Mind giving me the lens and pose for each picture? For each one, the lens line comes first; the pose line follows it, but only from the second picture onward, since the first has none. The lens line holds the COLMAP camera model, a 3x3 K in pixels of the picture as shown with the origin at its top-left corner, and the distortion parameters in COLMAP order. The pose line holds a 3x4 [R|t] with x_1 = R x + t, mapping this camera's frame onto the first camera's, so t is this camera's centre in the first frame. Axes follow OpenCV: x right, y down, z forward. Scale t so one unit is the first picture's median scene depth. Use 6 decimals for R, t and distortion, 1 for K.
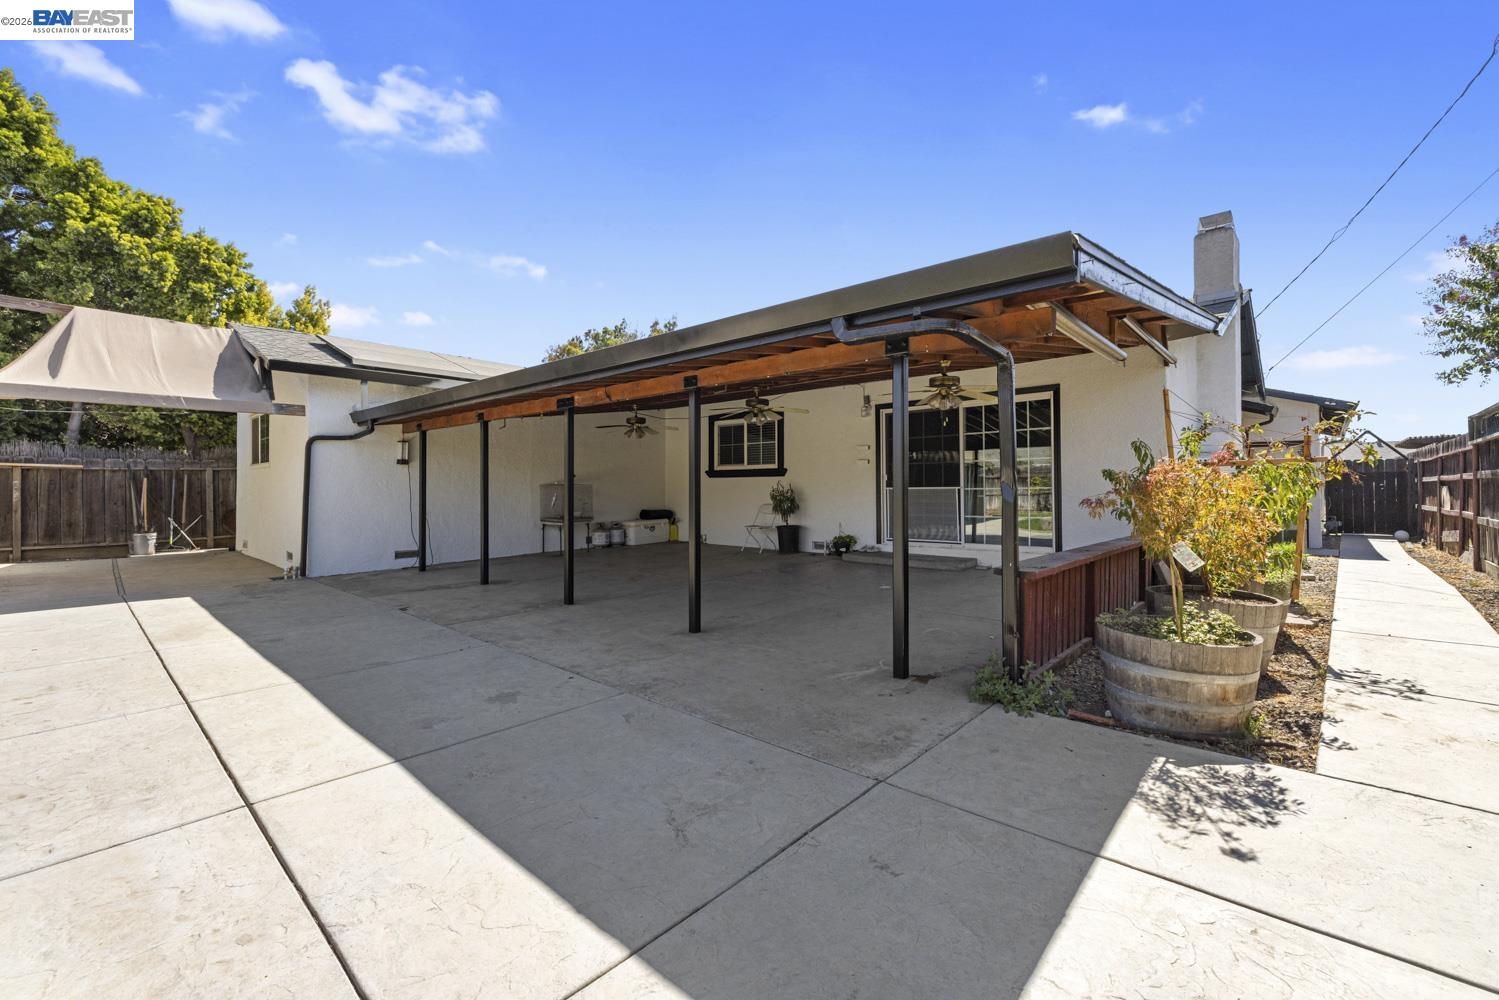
lens RADIAL K [[636.2, 0, 746.8], [0, 636.2, 493.6], [0, 0, 1]] dist [-0.000763, -0.001322]
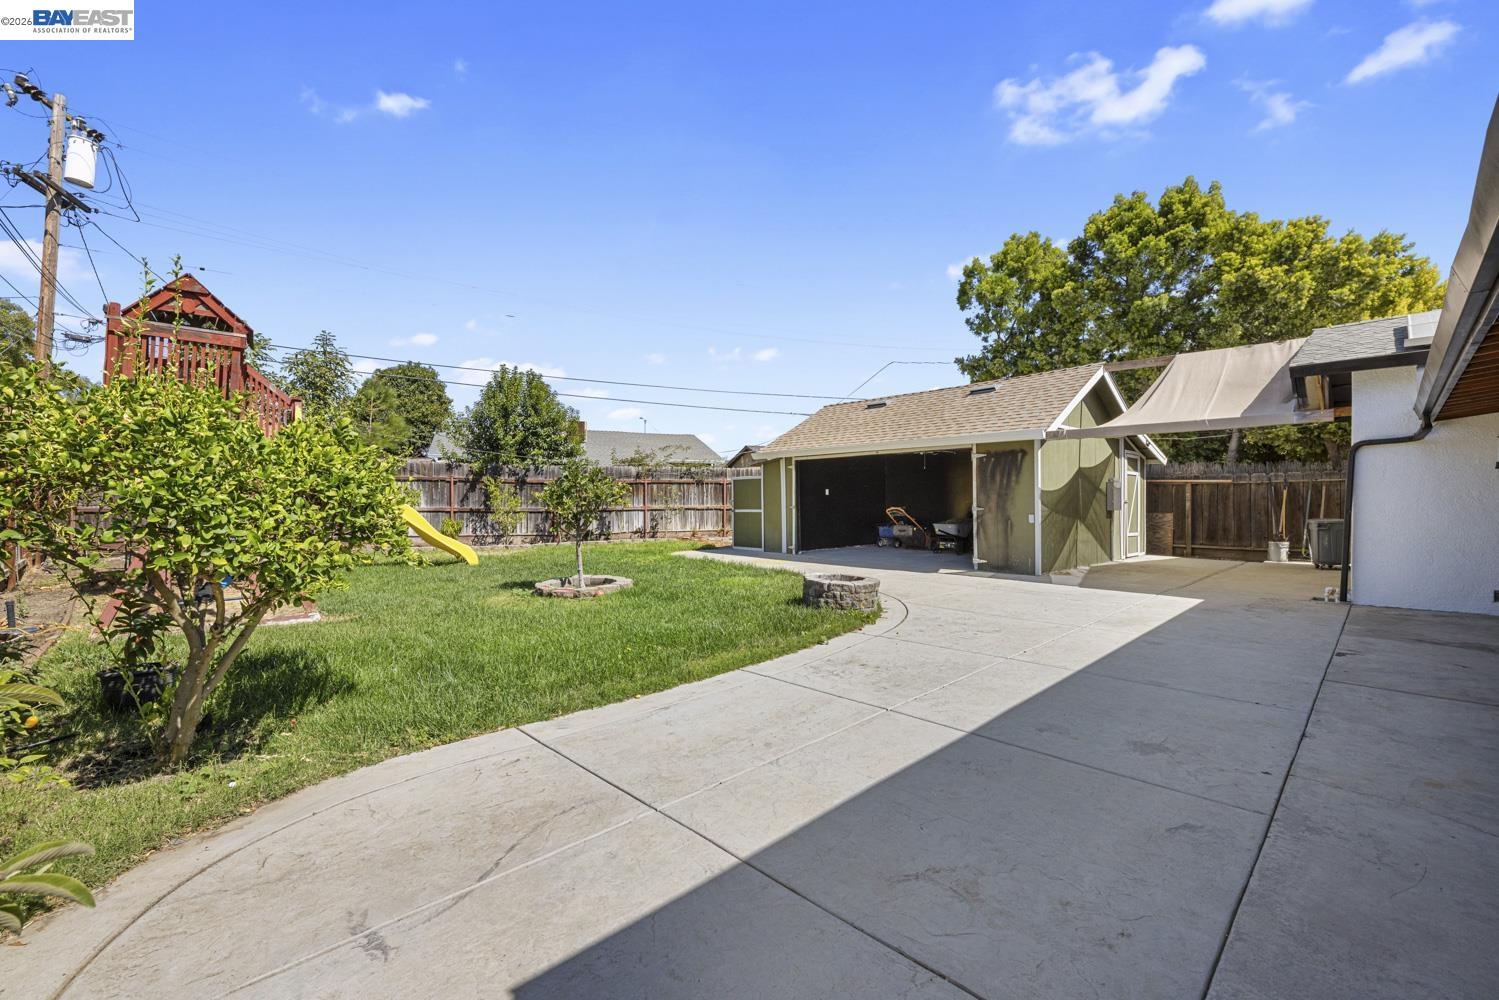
lens RADIAL K [[636.2, 0, 745.1], [0, 636.2, 500.1], [0, 0, 1]] dist [-0.000763, -0.001322]
pose [[-0.072941, 0.006724, -0.997314, 0.195325], [-0.007920, 0.999942, 0.007321, -0.008607], [0.997305, 0.008433, -0.072883, 0.184441]]
